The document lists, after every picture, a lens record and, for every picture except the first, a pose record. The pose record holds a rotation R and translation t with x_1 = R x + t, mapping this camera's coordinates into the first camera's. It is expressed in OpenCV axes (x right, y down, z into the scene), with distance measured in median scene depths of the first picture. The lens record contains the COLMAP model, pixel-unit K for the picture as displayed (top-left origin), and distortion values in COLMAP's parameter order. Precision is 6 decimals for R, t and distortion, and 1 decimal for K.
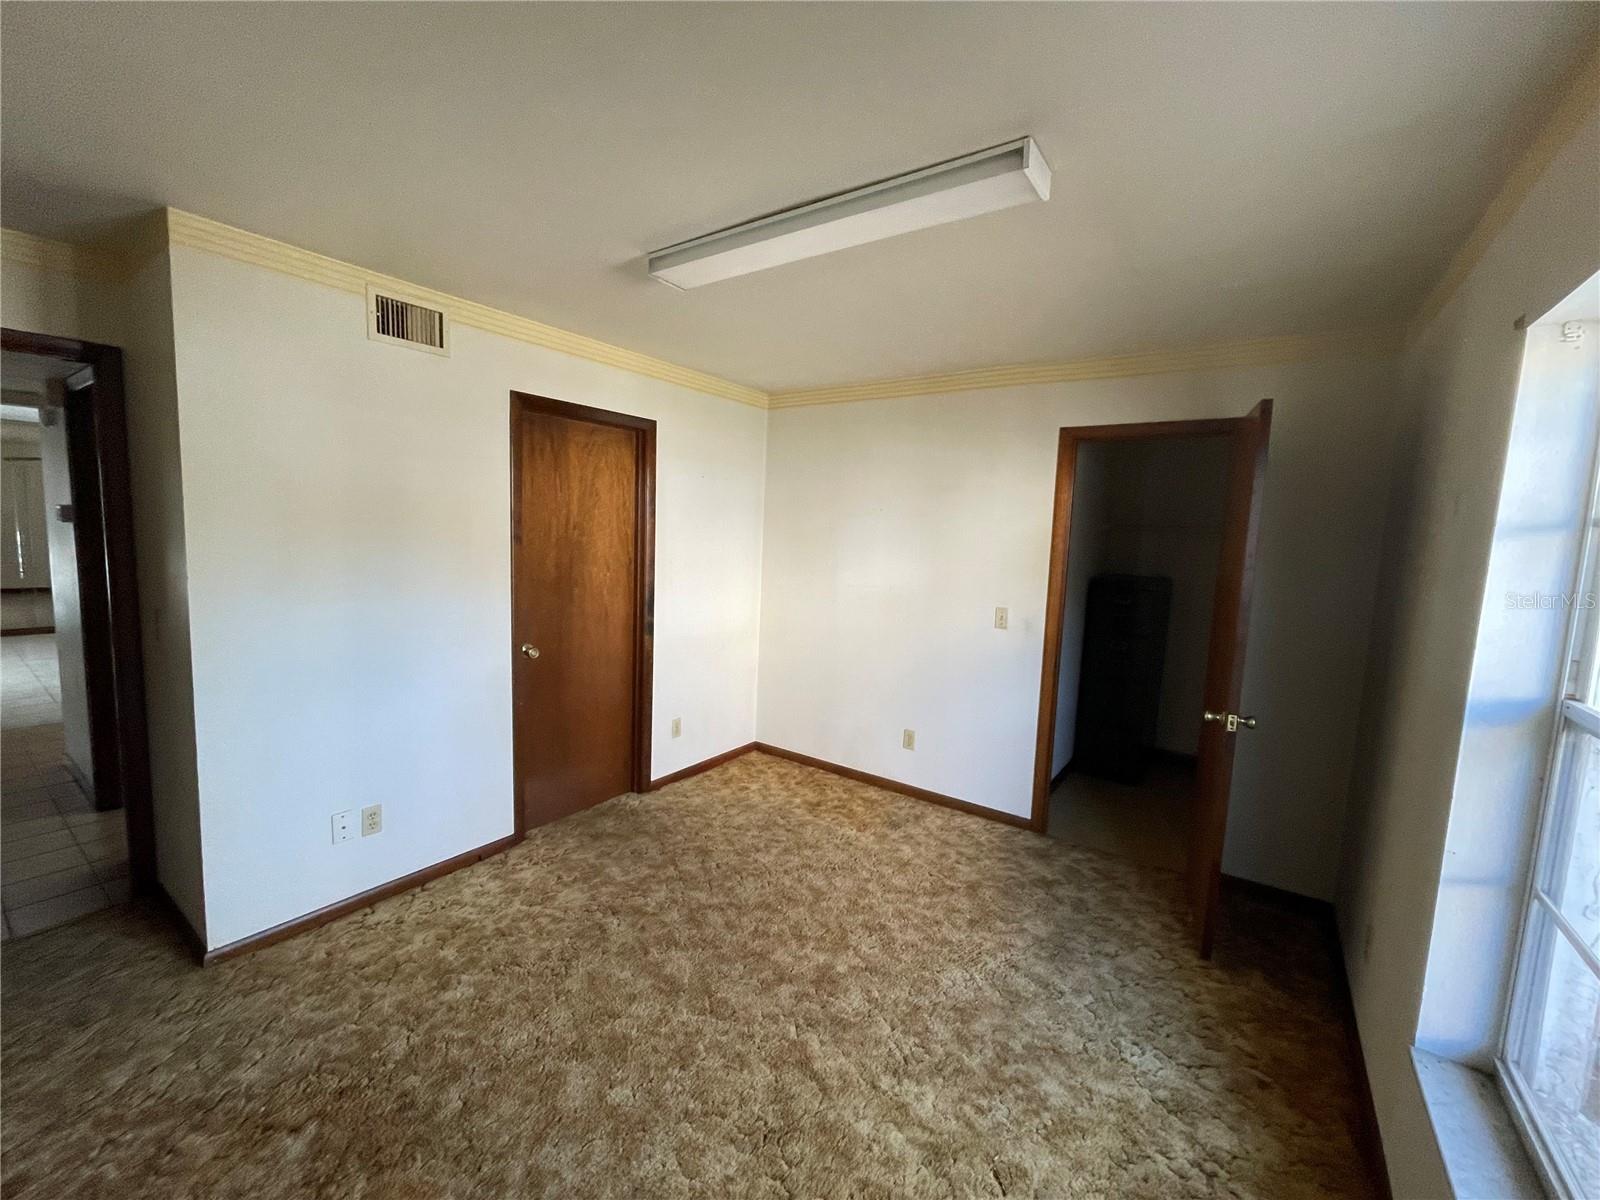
lens RADIAL K [[647.7, 0, 801.9], [0, 647.7, 597.7], [0, 0, 1]] dist [-0.001872, 0.000174]
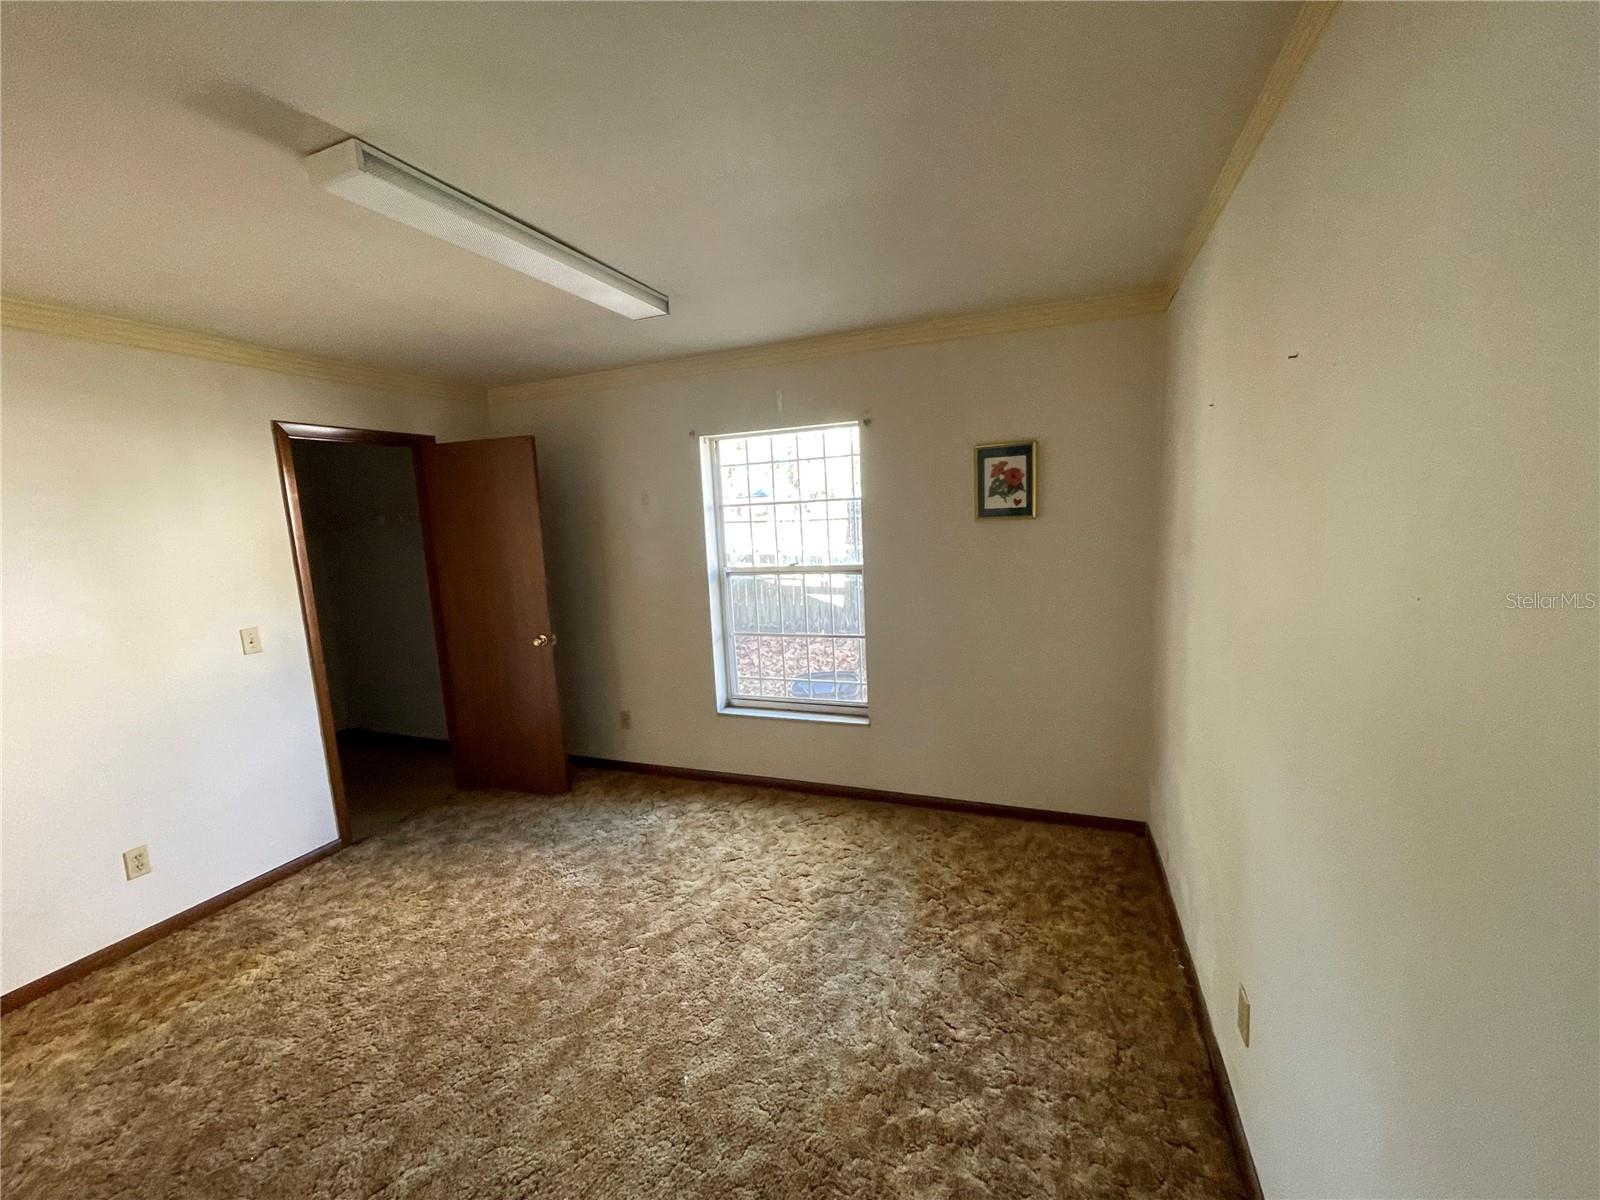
lens RADIAL K [[647.7, 0, 801.9], [0, 647.7, 597.7], [0, 0, 1]] dist [-0.001872, 0.000174]
pose [[-0.231428, -0.155052, 0.960417, -0.925175], [0.144005, 0.970882, 0.191442, -0.114785], [-0.962135, 0.182610, -0.202361, 0.676842]]
